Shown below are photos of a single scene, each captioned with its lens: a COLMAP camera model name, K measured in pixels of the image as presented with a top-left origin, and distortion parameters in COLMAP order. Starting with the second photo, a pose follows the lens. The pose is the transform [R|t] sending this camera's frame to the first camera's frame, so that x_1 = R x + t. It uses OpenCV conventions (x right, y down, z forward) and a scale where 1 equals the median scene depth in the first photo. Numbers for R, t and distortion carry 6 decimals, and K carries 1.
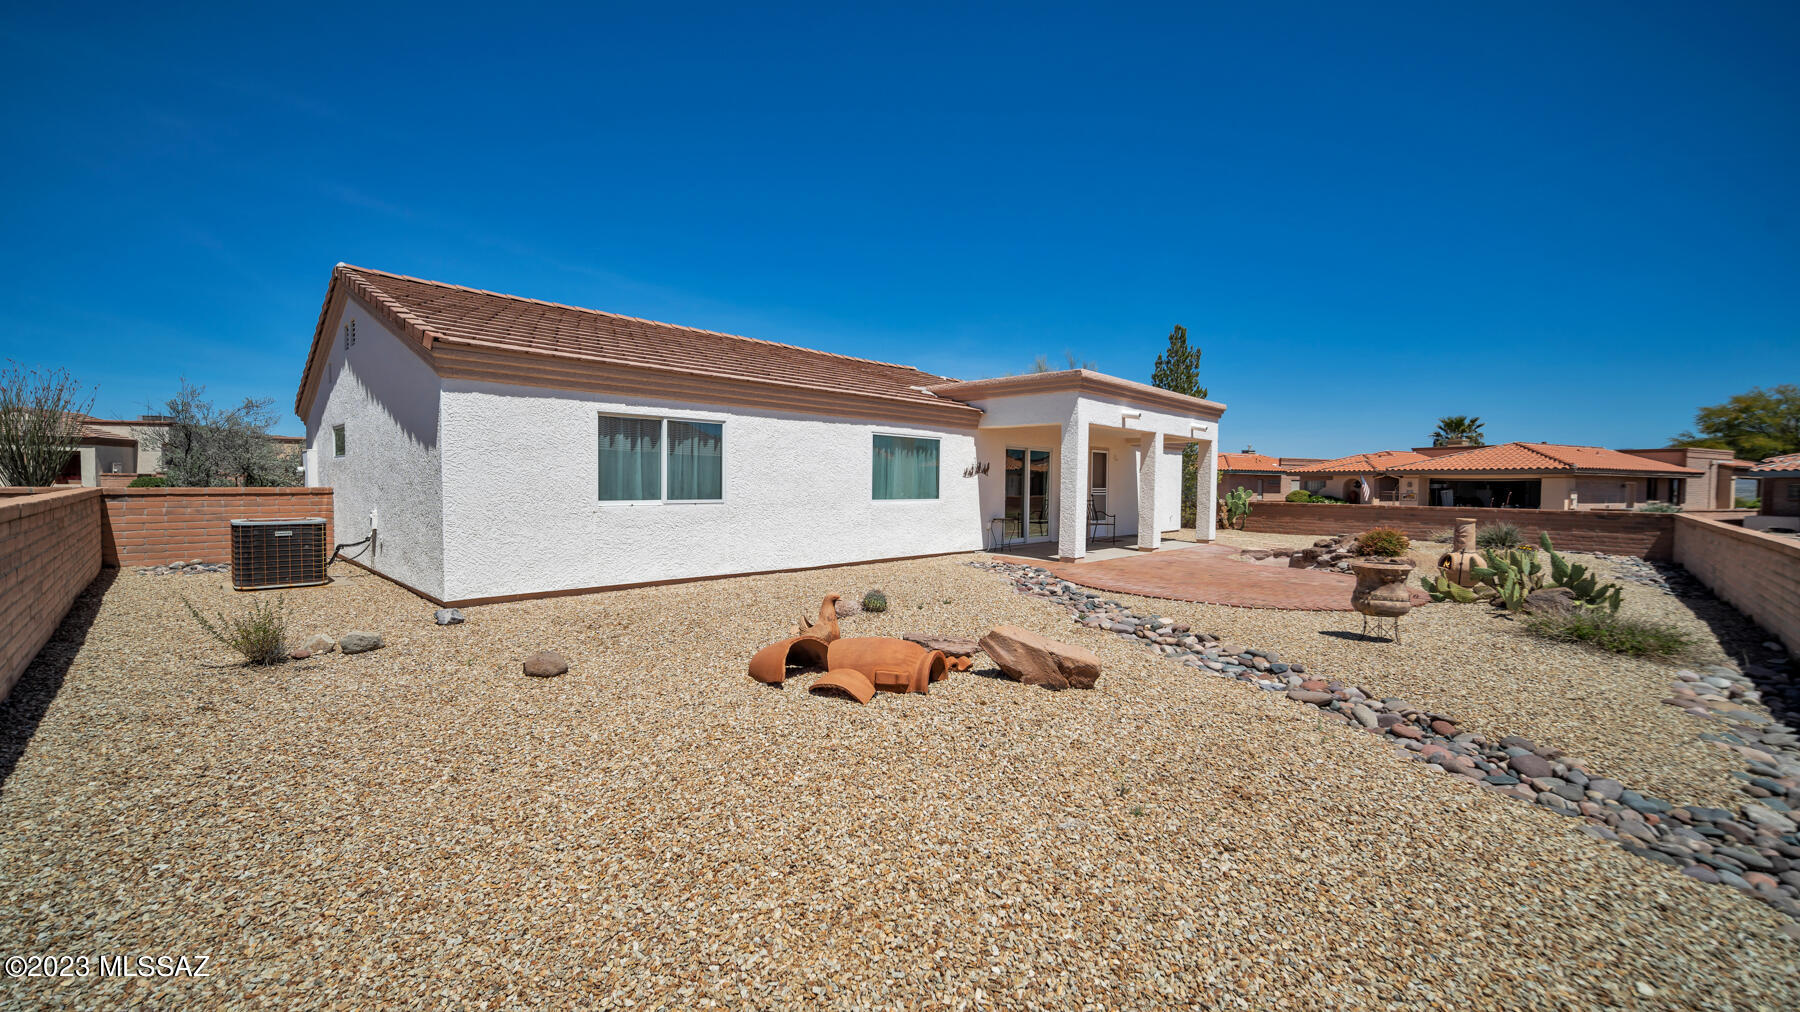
lens RADIAL K [[719.5, 0, 891.6], [0, 719.5, 487.7], [0, 0, 1]] dist [-0.018397, 0.000180]
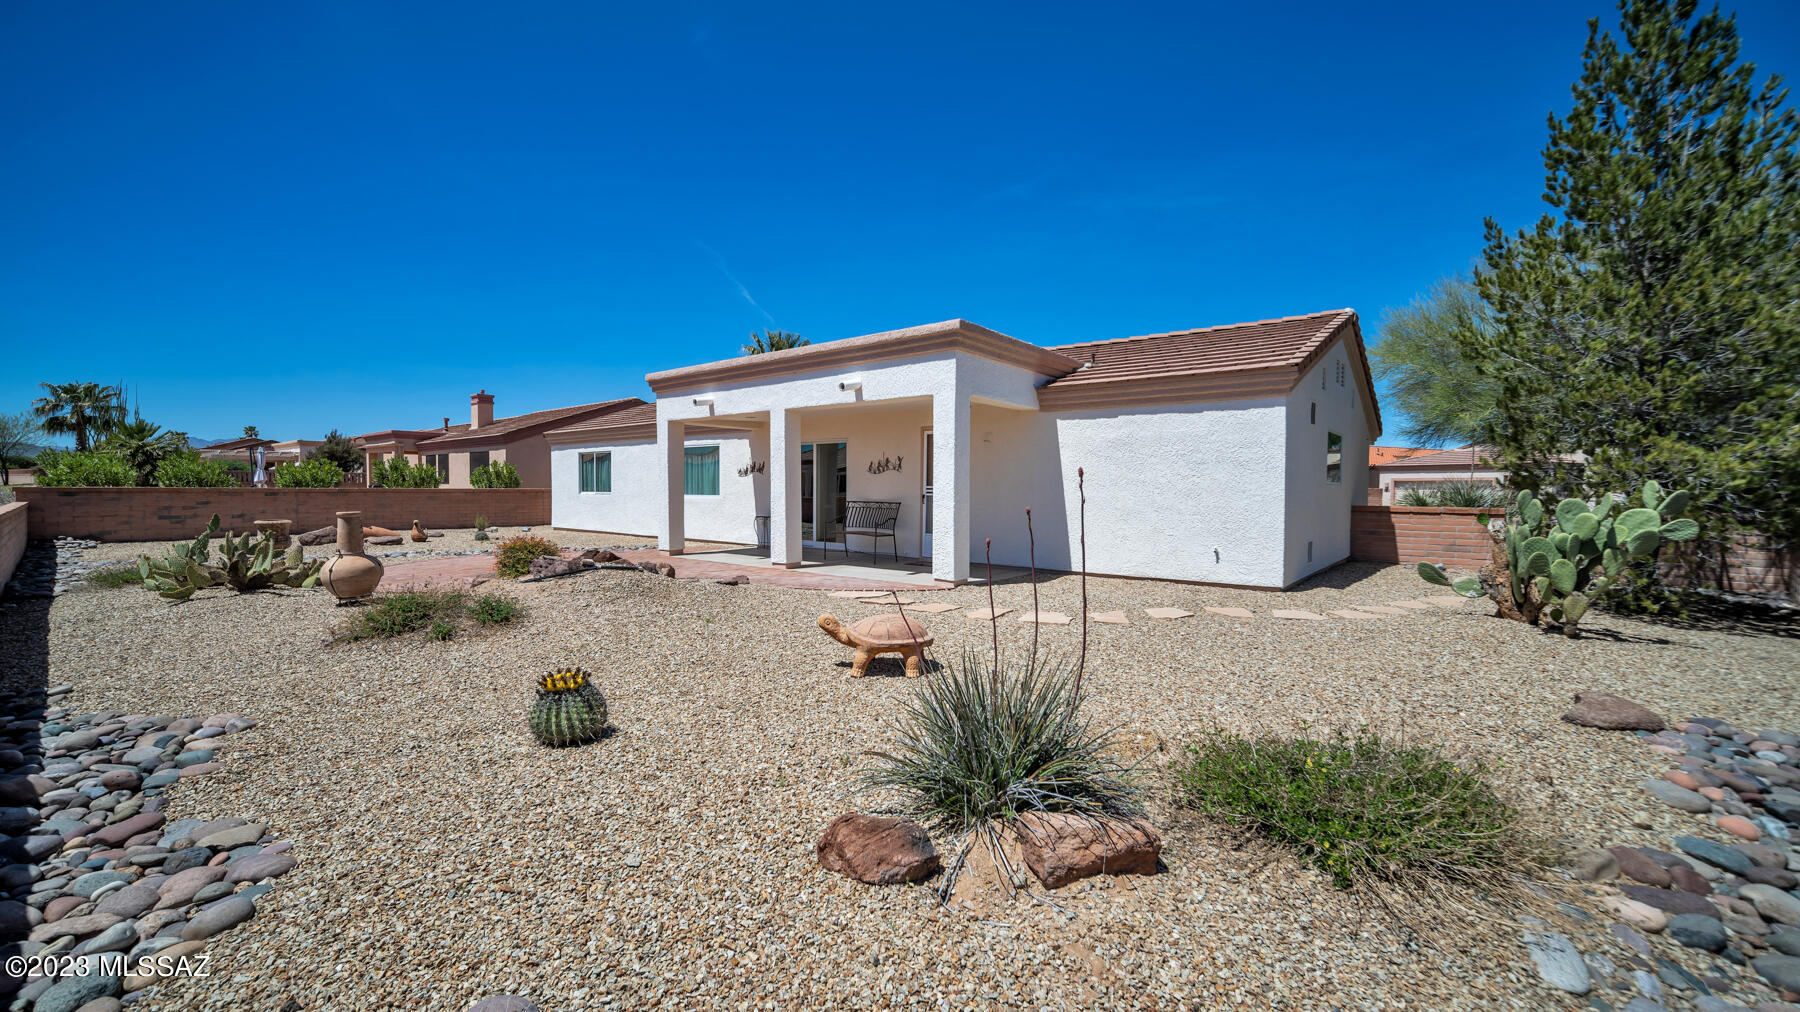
lens RADIAL K [[612.1, 0, 903.1], [0, 612.1, 510.0], [0, 0, 1]] dist [-0.031046, 0.007585]
pose [[0.116640, 0.025308, -0.992852, 1.055345], [-0.010563, 0.999650, 0.024240, 0.011660], [0.993118, 0.007660, 0.116867, 1.118597]]
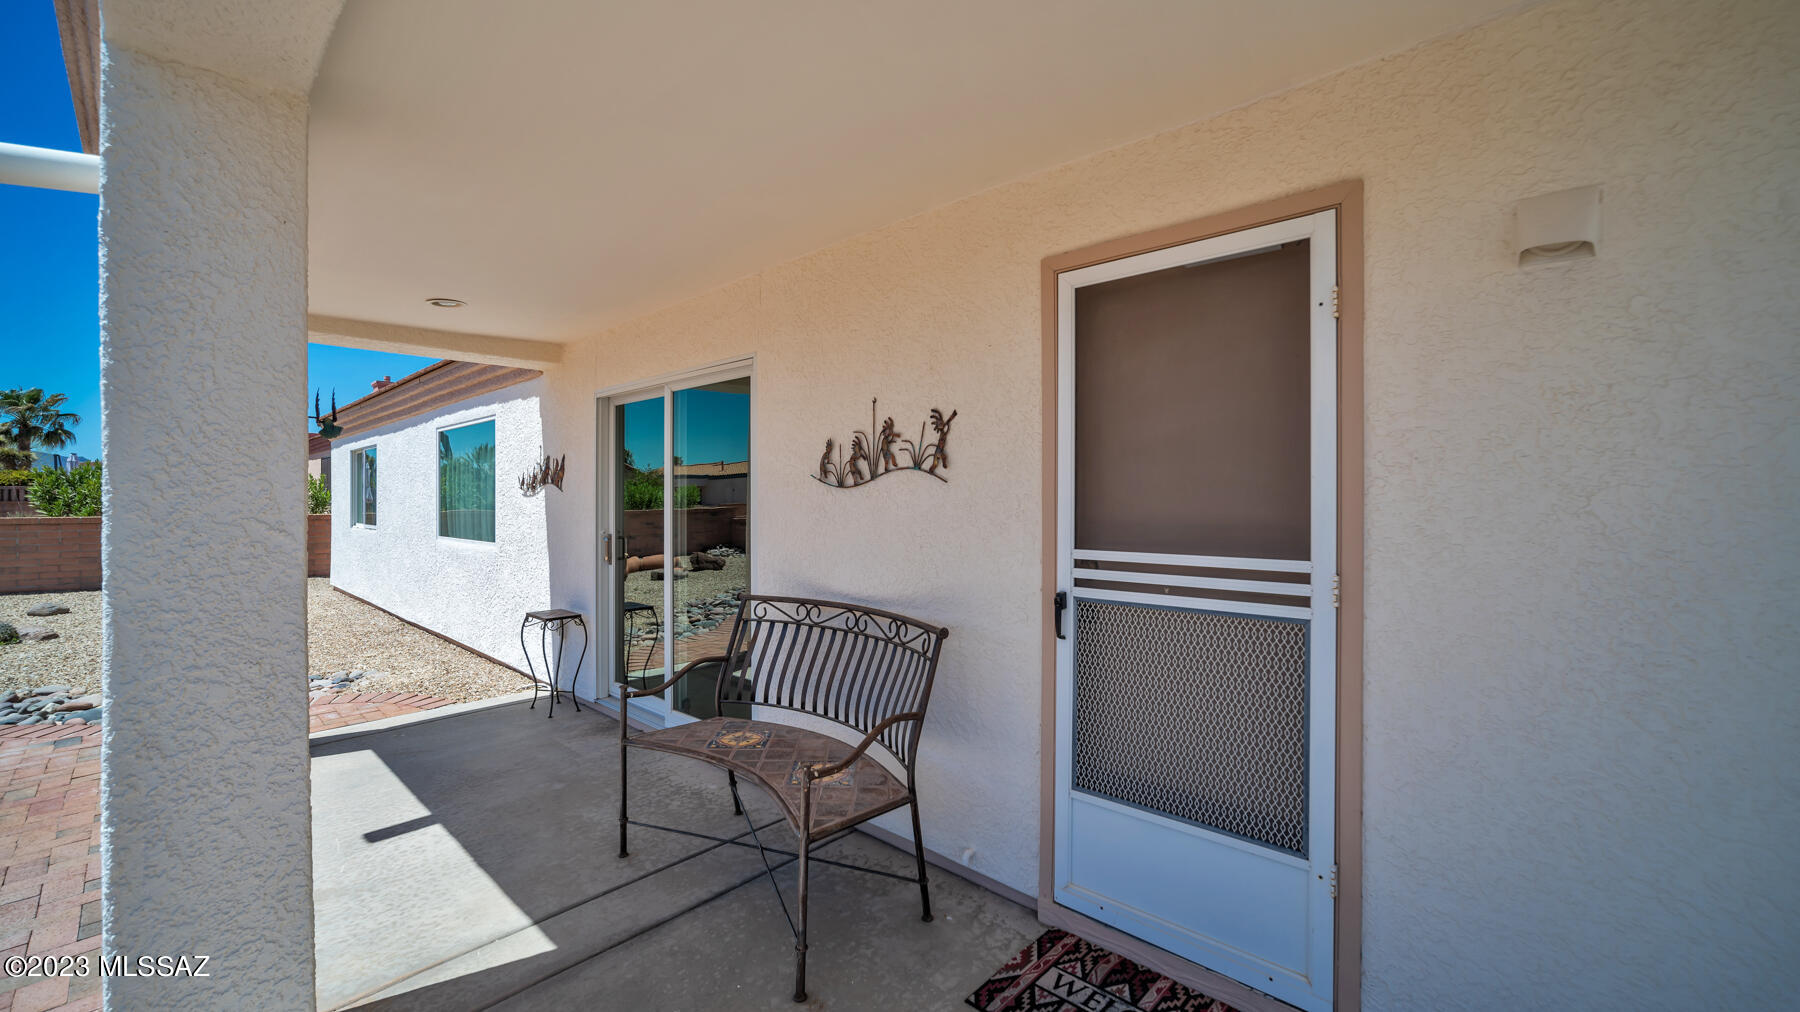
lens RADIAL K [[703.6, 0, 890.2], [0, 703.6, 504.7], [0, 0, 1]] dist [-0.020212, 0.000103]
pose [[0.016694, -0.011622, -0.999793, 0.506257], [-0.012915, 0.999847, -0.011839, -0.007190], [0.999777, 0.013110, 0.016541, 1.184425]]
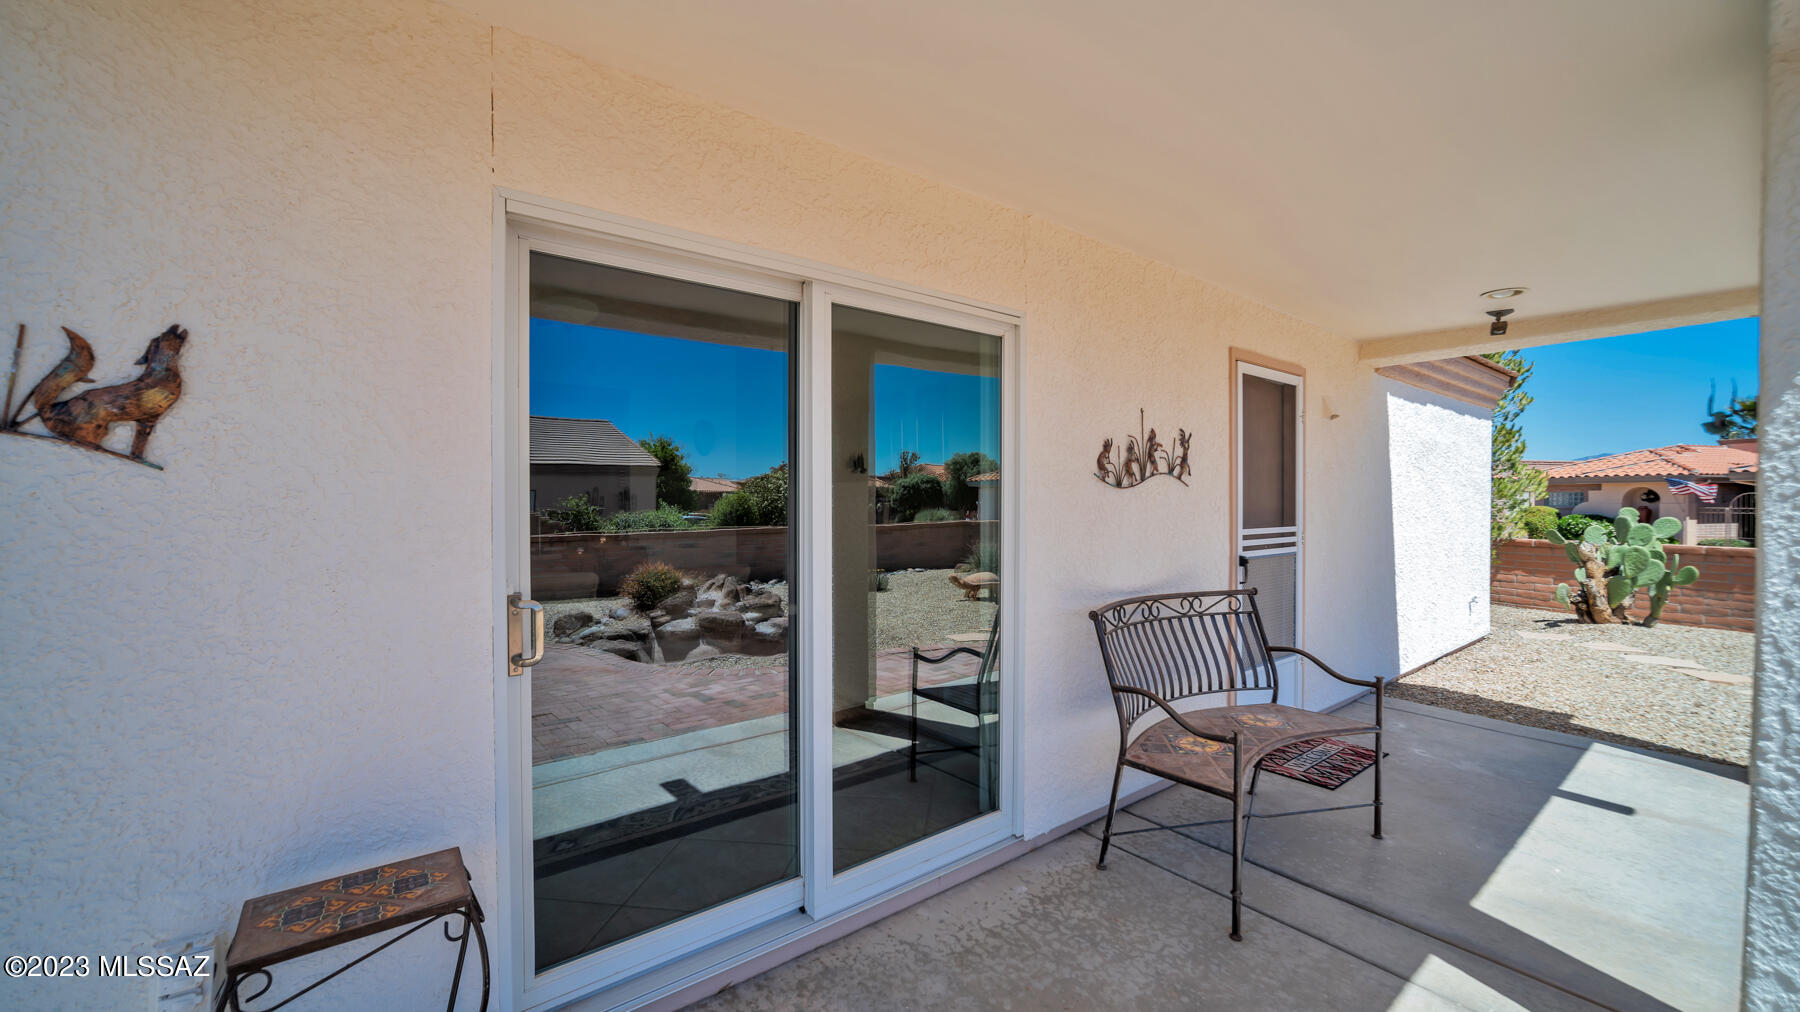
lens RADIAL K [[703.6, 0, 890.2], [0, 703.6, 504.7], [0, 0, 1]] dist [-0.020212, 0.000103]
pose [[0.988782, -0.010605, -0.148991, 0.249670], [0.010391, 0.999944, -0.002209, -0.009724], [0.149006, 0.000636, 0.988836, 0.940723]]
